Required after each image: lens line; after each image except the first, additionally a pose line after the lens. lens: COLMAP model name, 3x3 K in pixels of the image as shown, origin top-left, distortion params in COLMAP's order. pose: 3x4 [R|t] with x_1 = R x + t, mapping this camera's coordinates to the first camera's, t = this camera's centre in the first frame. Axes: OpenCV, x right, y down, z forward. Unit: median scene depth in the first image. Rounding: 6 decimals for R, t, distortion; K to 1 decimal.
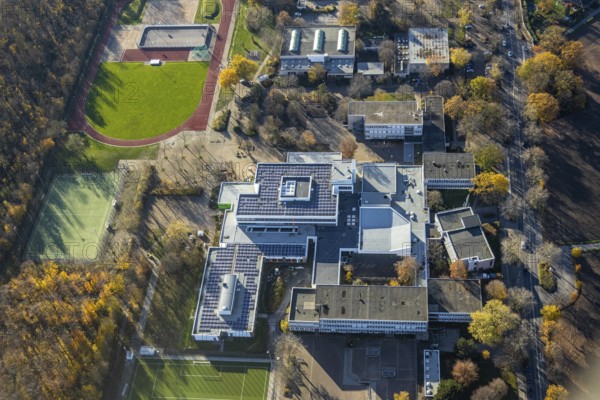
lens RADIAL K [[757.8, 0, 300.0], [0, 757.8, 200.0], [0, 0, 1]] dist [-0.012495, -0.008047]
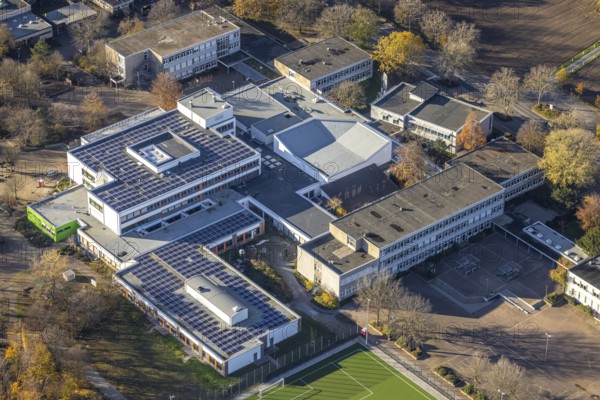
lens RADIAL K [[1903.0, 0, 300.0], [0, 1903.0, 200.0], [0, 0, 1]] dist [-0.182215, -1.615836]
pose [[0.719034, -0.311351, 0.621330, -0.873441], [0.486733, 0.863757, -0.130440, 0.265473], [-0.496066, 0.396213, 0.772615, -0.149132]]
